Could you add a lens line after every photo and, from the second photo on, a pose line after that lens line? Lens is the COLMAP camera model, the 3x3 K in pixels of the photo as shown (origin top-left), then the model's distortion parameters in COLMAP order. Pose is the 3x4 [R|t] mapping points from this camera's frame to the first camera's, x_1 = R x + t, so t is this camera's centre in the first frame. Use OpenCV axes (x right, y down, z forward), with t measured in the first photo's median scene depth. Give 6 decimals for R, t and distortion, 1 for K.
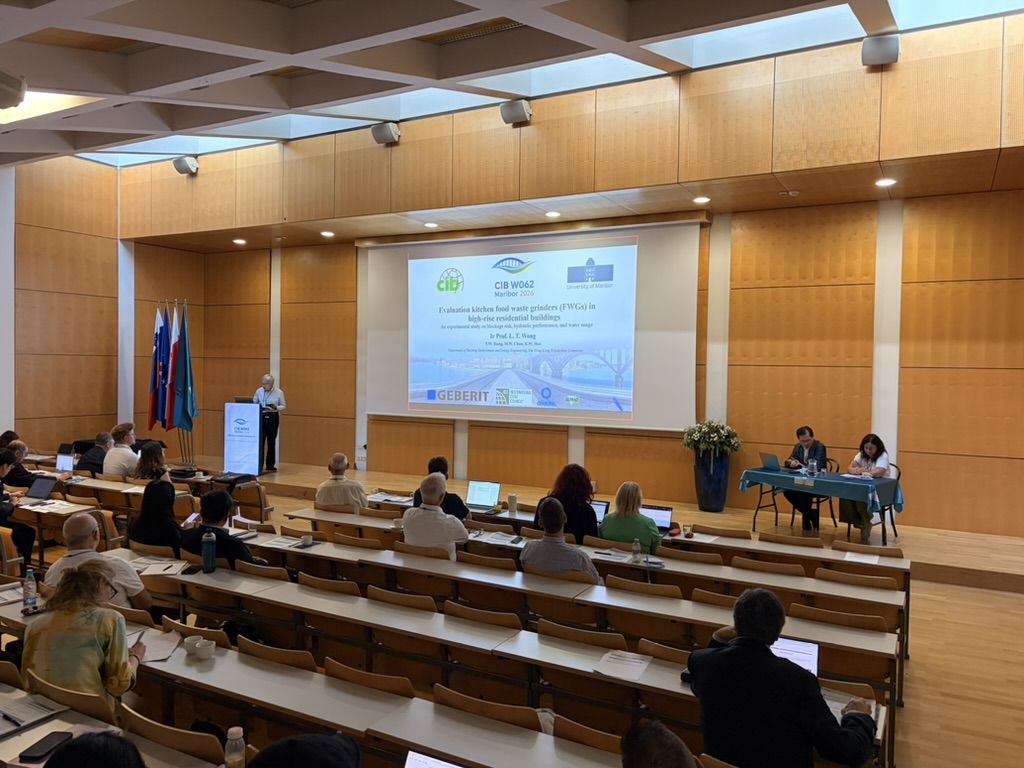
lens RADIAL K [[771.3, 0, 509.6], [0, 771.3, 384.1], [0, 0, 1]] dist [0.045905, -0.043039]
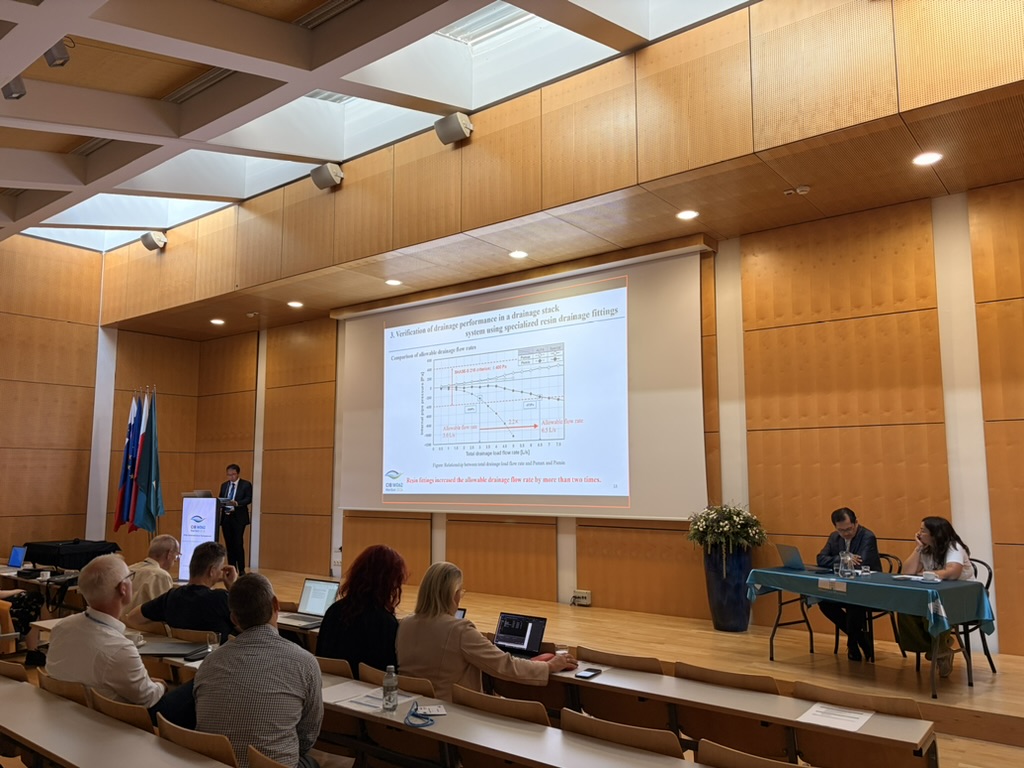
lens RADIAL K [[771.3, 0, 507.0], [0, 771.3, 390.5], [0, 0, 1]] dist [0.045905, -0.043039]
pose [[0.987426, -0.034300, -0.154318, 0.152831], [0.012353, 0.989934, -0.140986, 0.036203], [0.157600, 0.137307, 0.977910, 0.198151]]
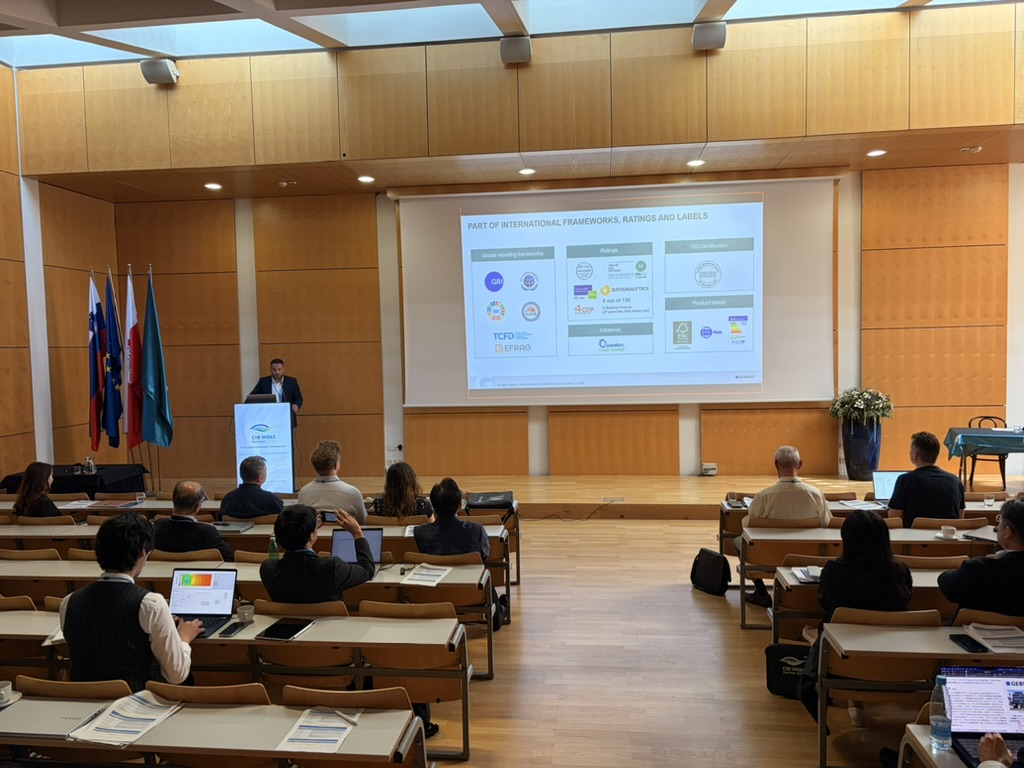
lens RADIAL K [[771.3, 0, 504.4], [0, 771.3, 391.9], [0, 0, 1]] dist [0.045905, -0.043039]
pose [[0.922547, -0.059990, 0.381194, -0.456663], [0.046638, 0.997934, 0.044179, -0.009307], [-0.383057, -0.022979, 0.923439, 0.243871]]
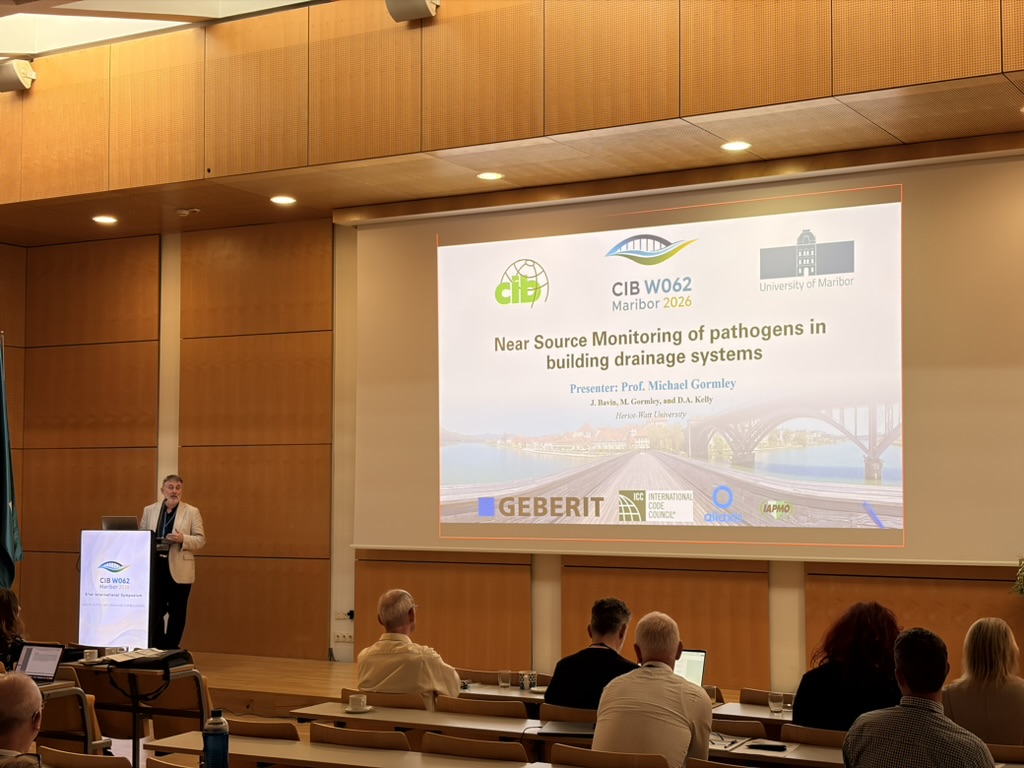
lens RADIAL K [[1533.4, 0, 507.1], [0, 1533.4, 394.5], [0, 0, 1]] dist [0.082262, 0.000000]
pose [[0.999676, -0.016761, -0.019170, -0.073629], [0.015069, 0.996247, -0.085234, 0.028920], [0.020527, 0.084918, 0.996176, -0.014435]]
